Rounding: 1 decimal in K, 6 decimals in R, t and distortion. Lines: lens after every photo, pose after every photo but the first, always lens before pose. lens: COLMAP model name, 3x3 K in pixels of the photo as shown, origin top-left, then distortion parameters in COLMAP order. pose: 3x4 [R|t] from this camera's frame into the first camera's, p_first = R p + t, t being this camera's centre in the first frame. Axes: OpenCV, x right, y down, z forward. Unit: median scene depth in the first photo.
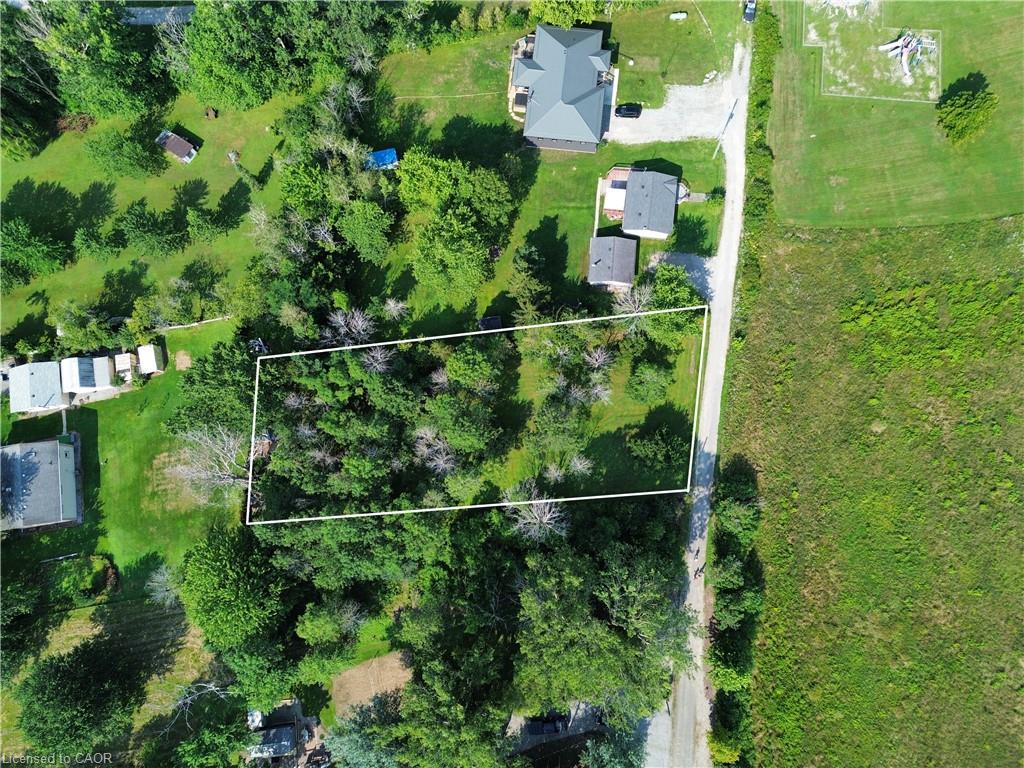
lens RADIAL K [[719.5, 0, 517.8], [0, 719.5, 382.6], [0, 0, 1]] dist [0.017279, -0.004183]
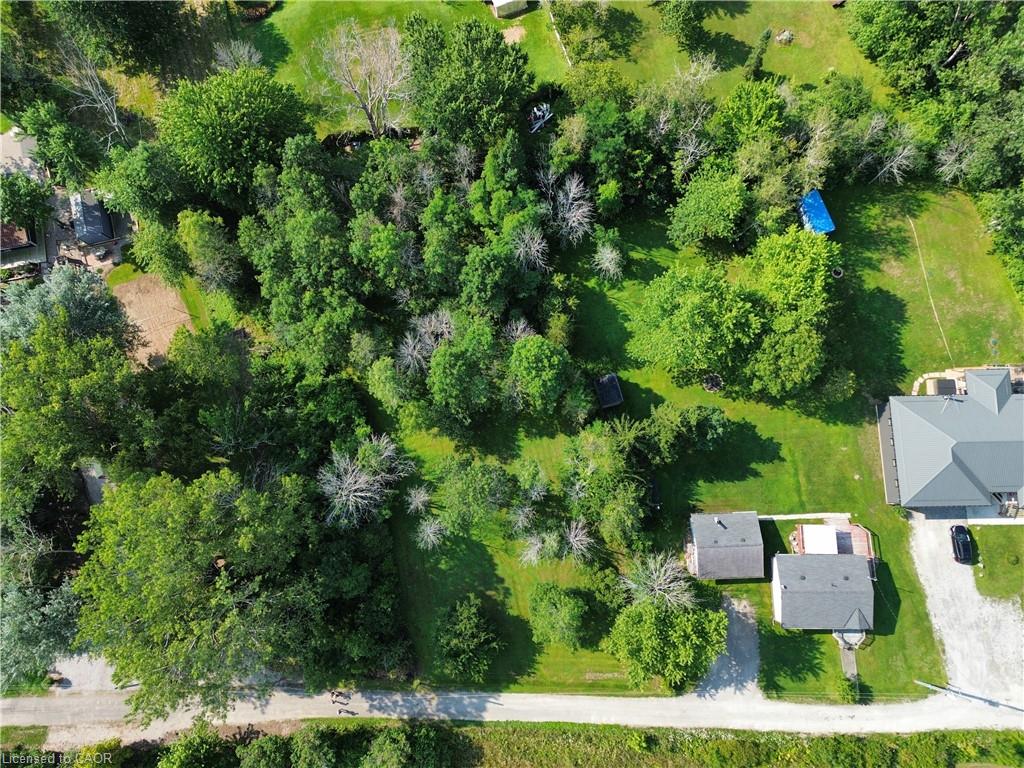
lens RADIAL K [[719.5, 0, 517.8], [0, 719.5, 382.6], [0, 0, 1]] dist [0.017279, -0.004183]
pose [[0.131410, 0.979257, -0.154233, 0.058782], [-0.971806, 0.157977, 0.175033, -0.122966], [0.195767, 0.126884, 0.972407, 0.257538]]
